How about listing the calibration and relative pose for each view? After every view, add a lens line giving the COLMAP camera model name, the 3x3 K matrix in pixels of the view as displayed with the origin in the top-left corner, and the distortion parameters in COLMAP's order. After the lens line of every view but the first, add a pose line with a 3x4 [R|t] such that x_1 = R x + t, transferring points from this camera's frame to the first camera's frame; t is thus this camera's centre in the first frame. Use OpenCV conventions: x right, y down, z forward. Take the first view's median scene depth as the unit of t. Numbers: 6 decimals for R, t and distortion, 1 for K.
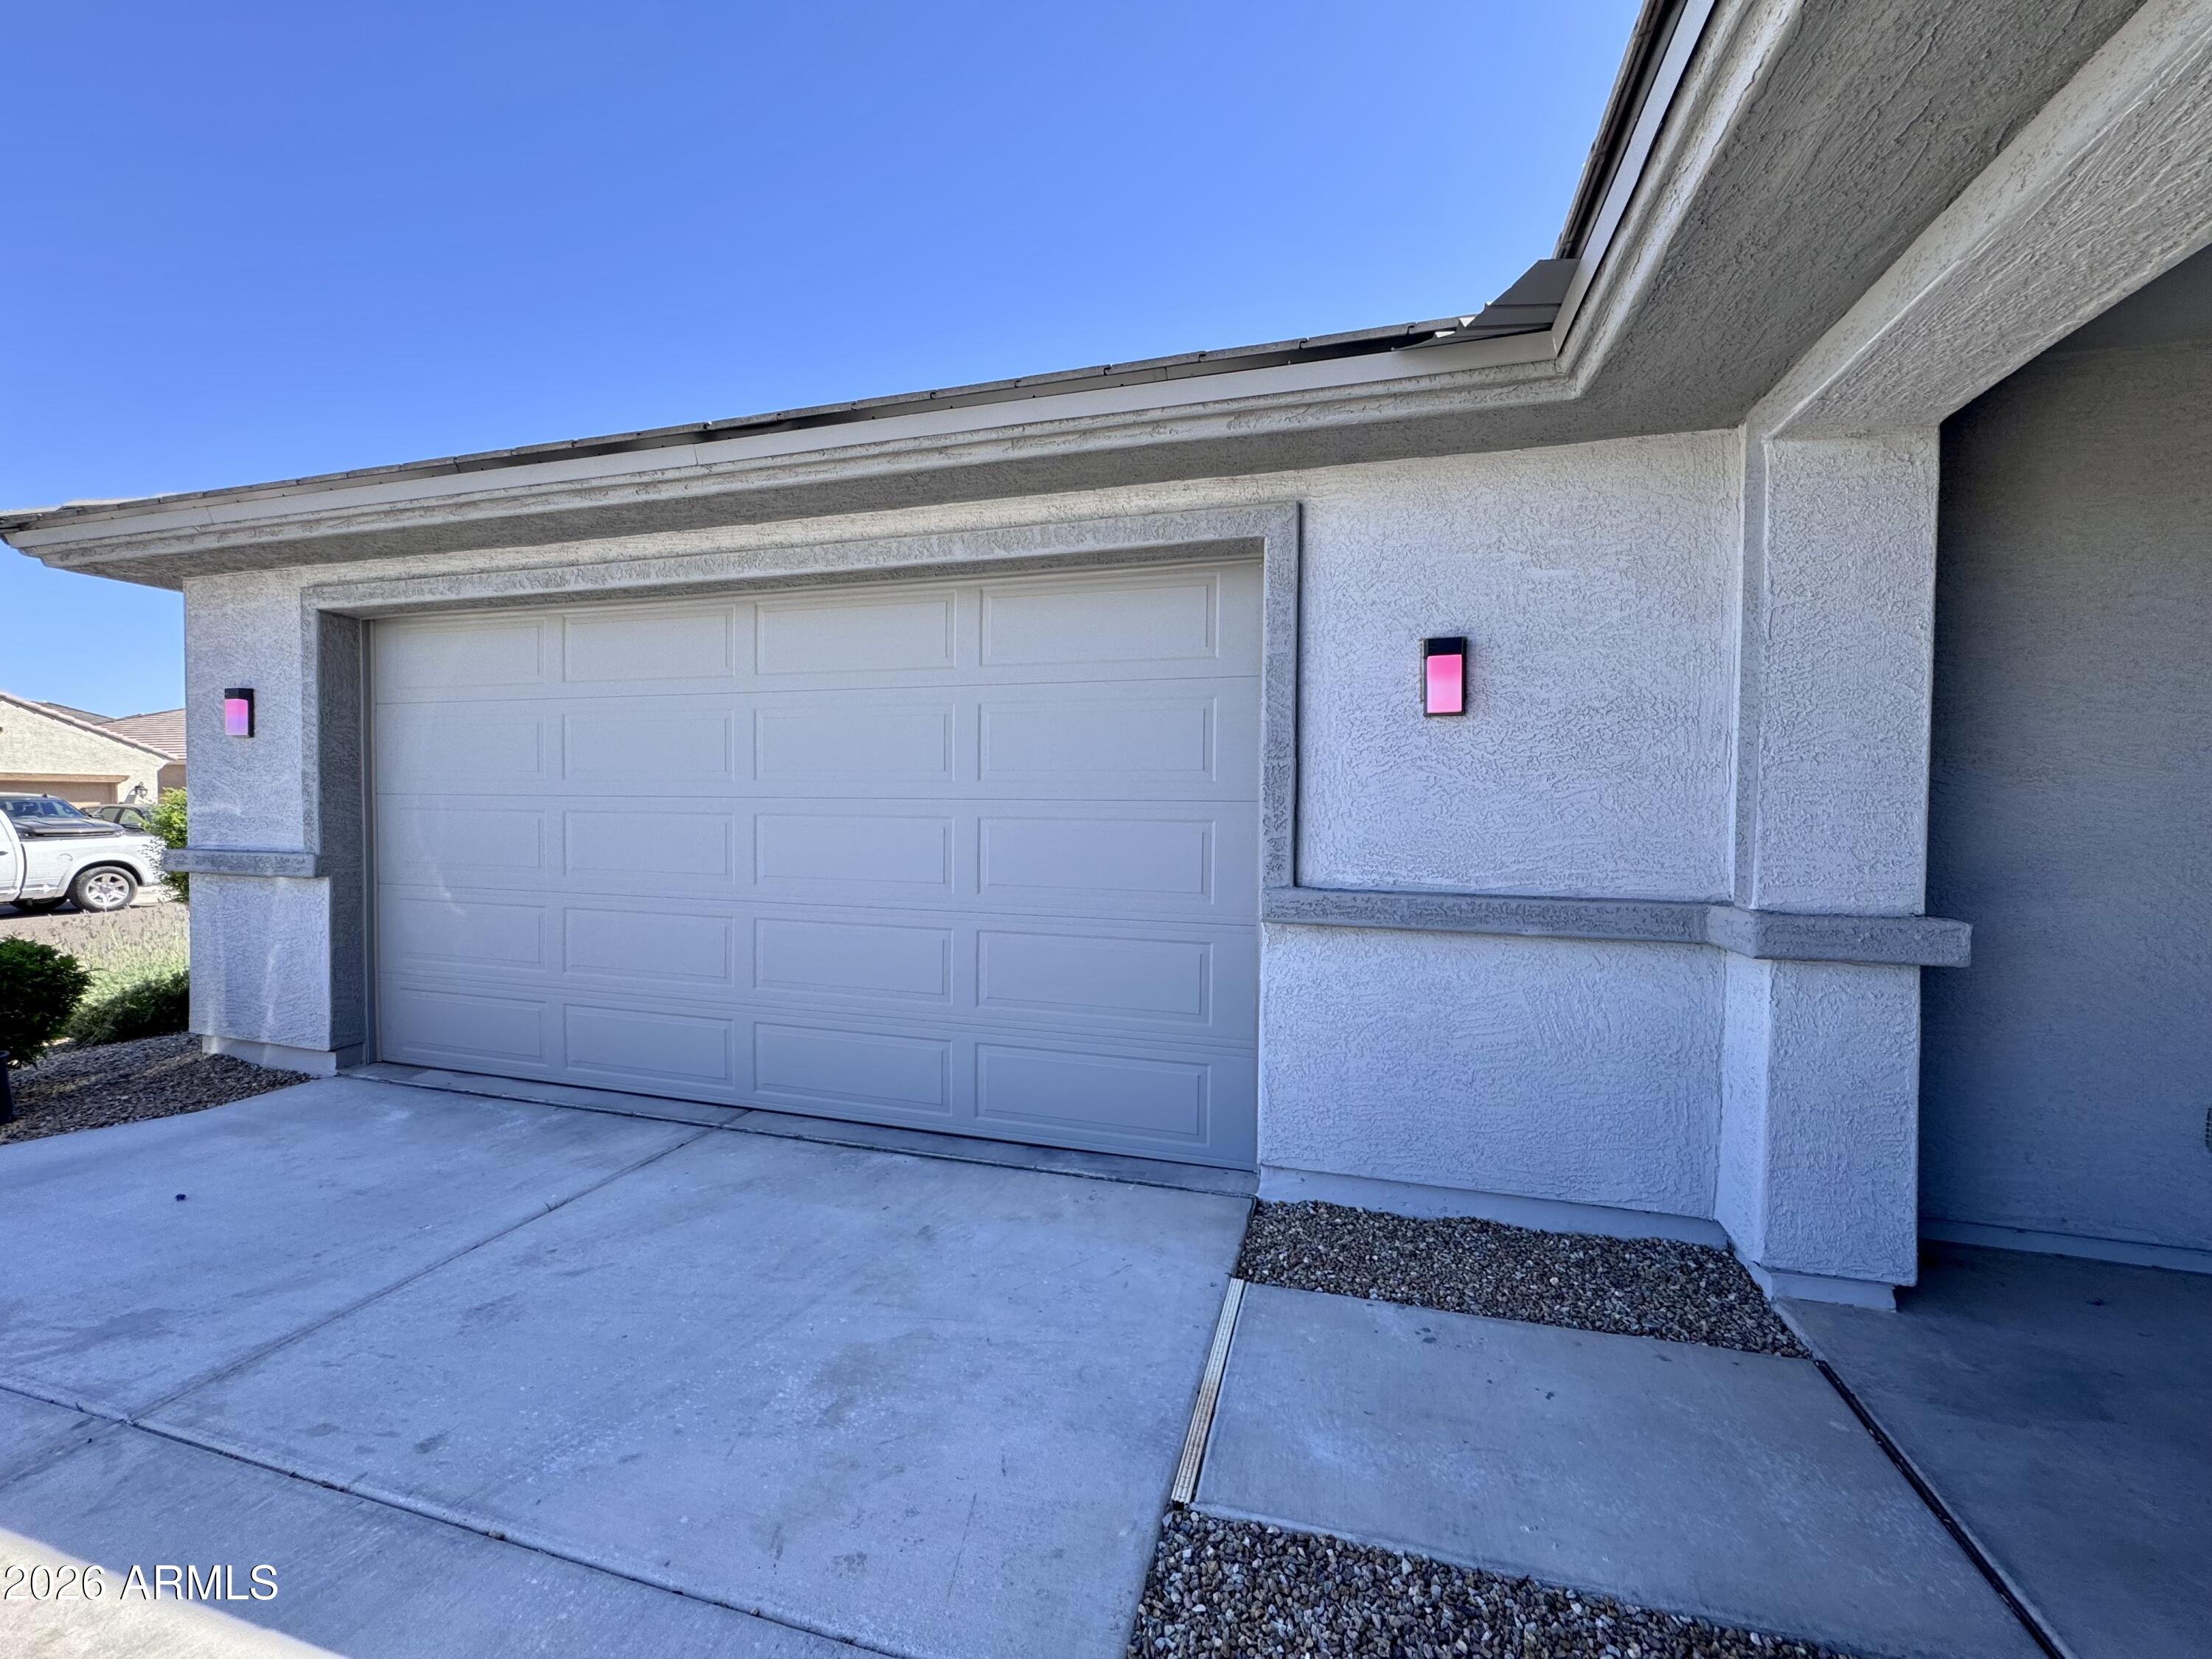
lens RADIAL K [[887.2, 0, 1105.9], [0, 887.2, 827.9], [0, 0, 1]] dist [-0.000766, -0.000068]
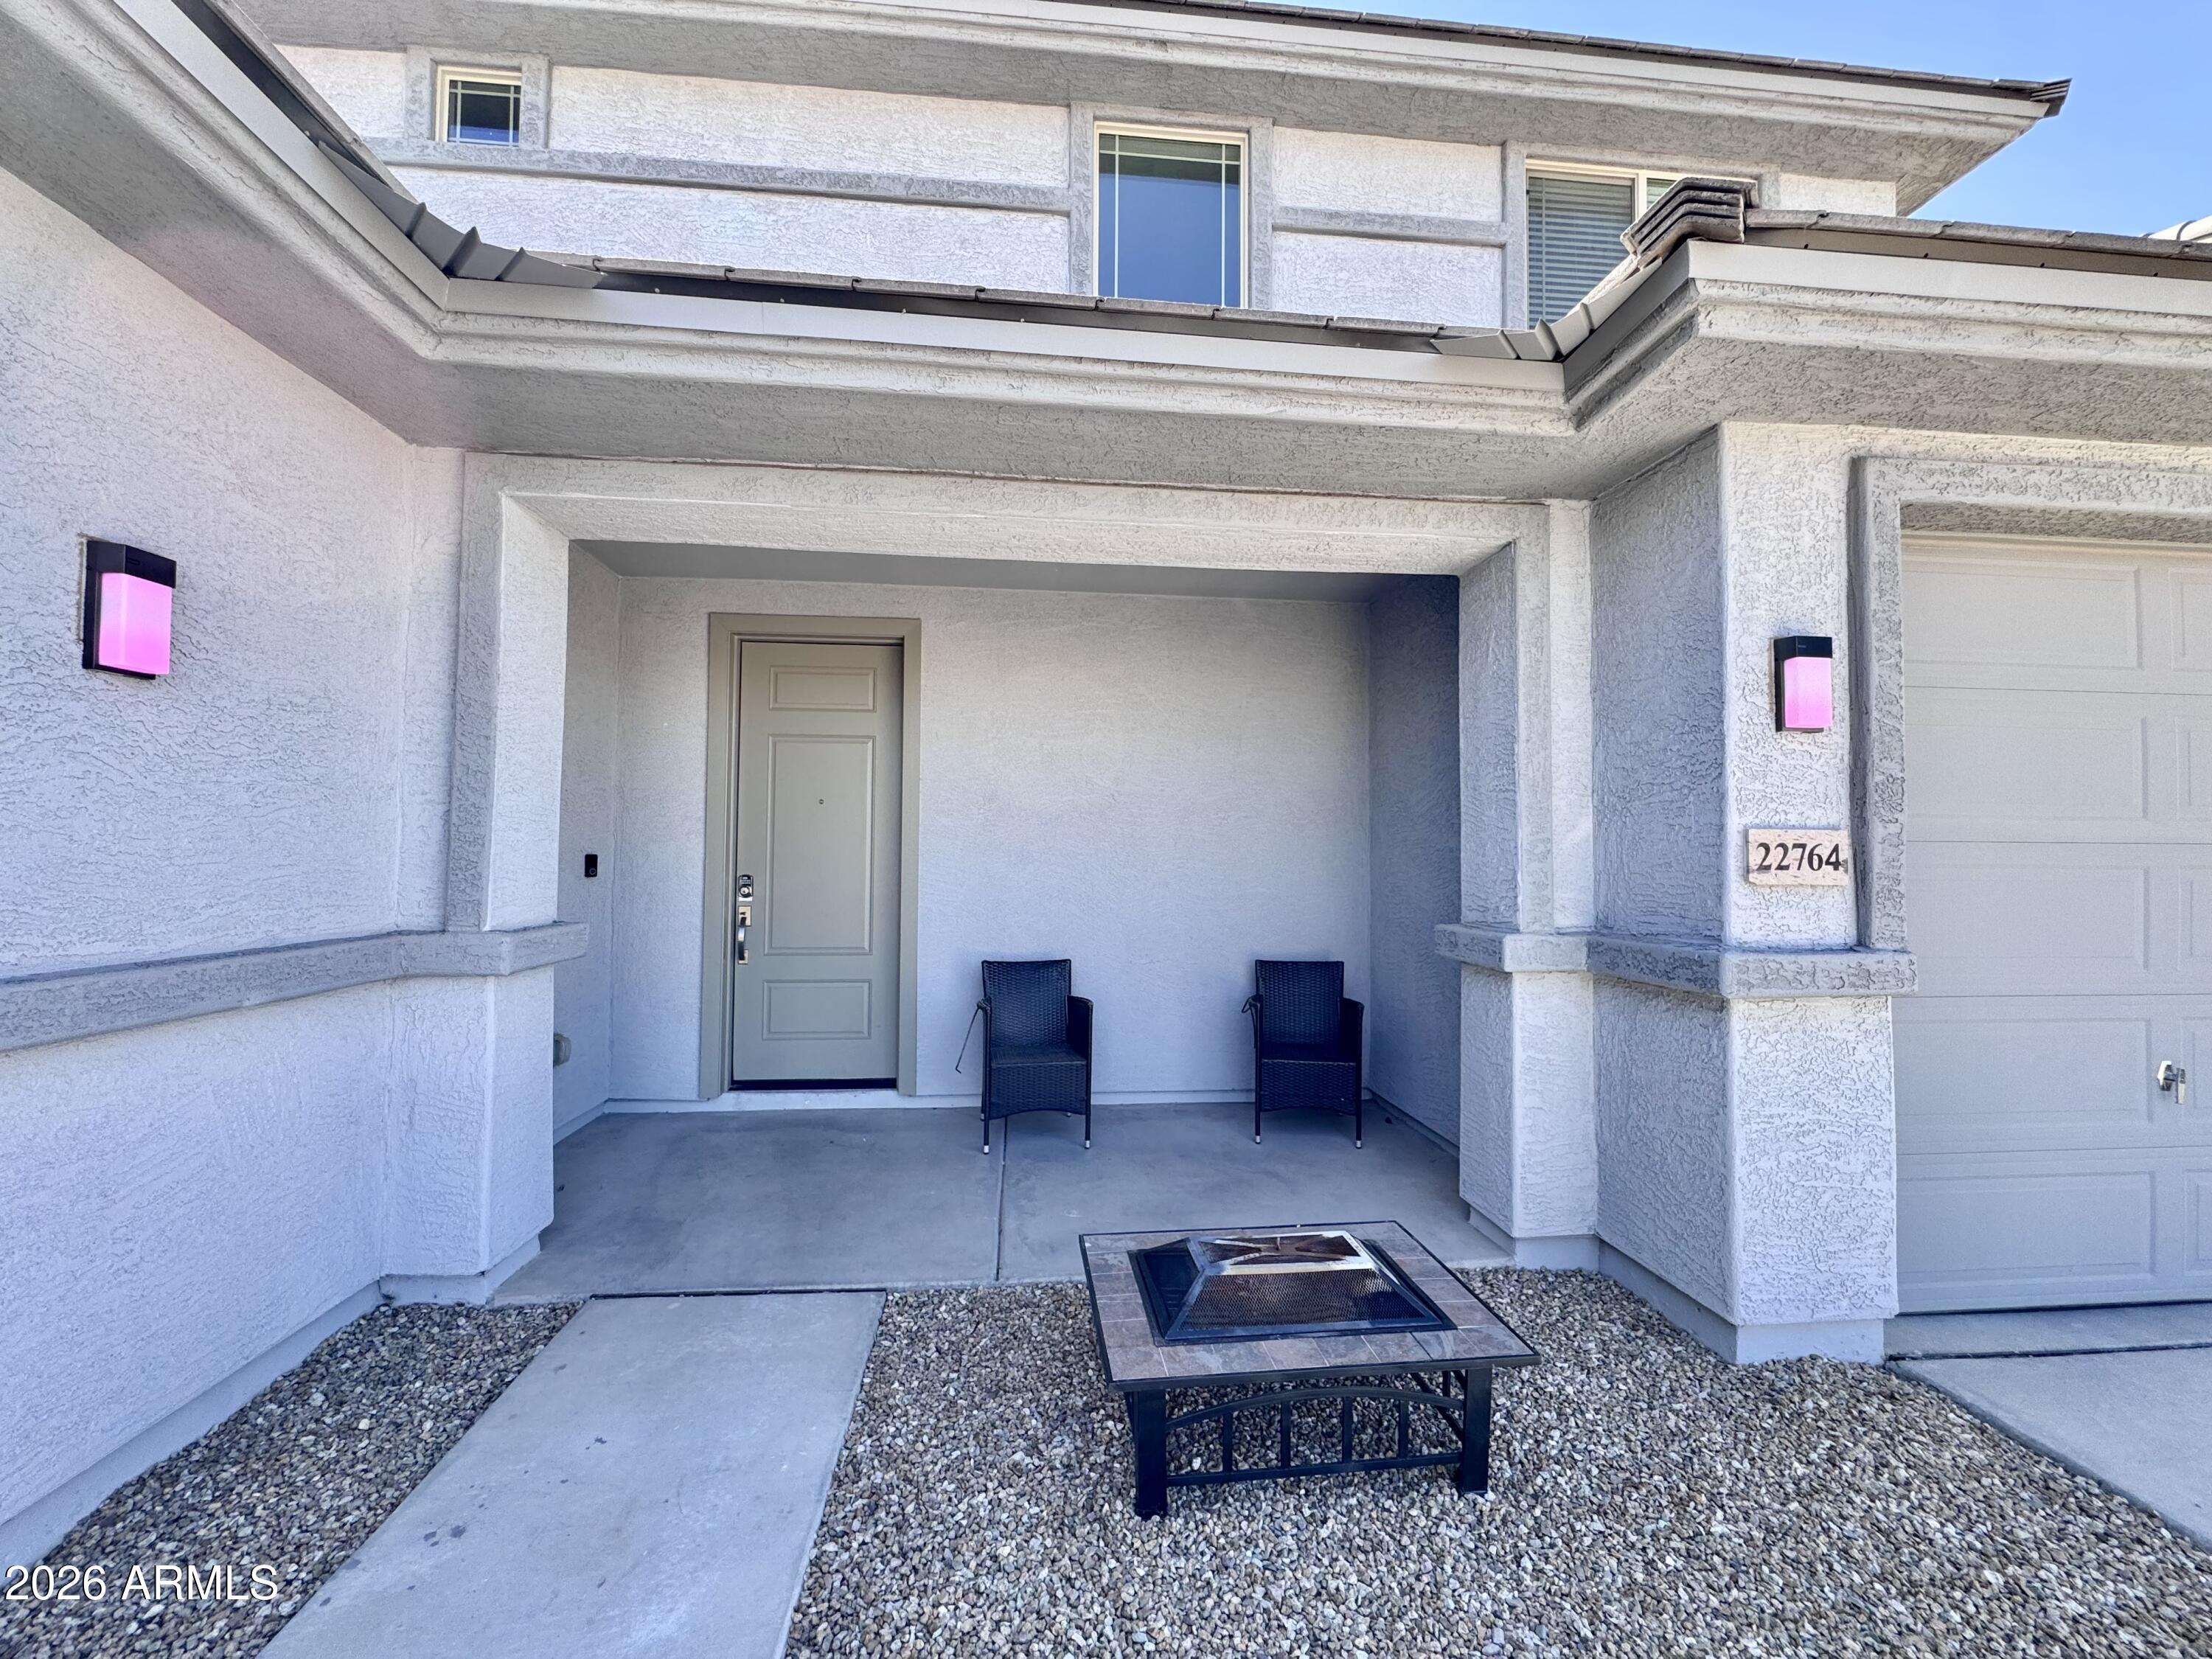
lens RADIAL K [[887.2, 0, 1104.5], [0, 887.2, 829.3], [0, 0, 1]] dist [-0.000766, -0.000068]
pose [[-0.370345, 0.019664, 0.928686, -0.454316], [0.011460, 0.999797, -0.016600, -0.002018], [-0.928824, 0.004495, -0.370495, 0.627986]]
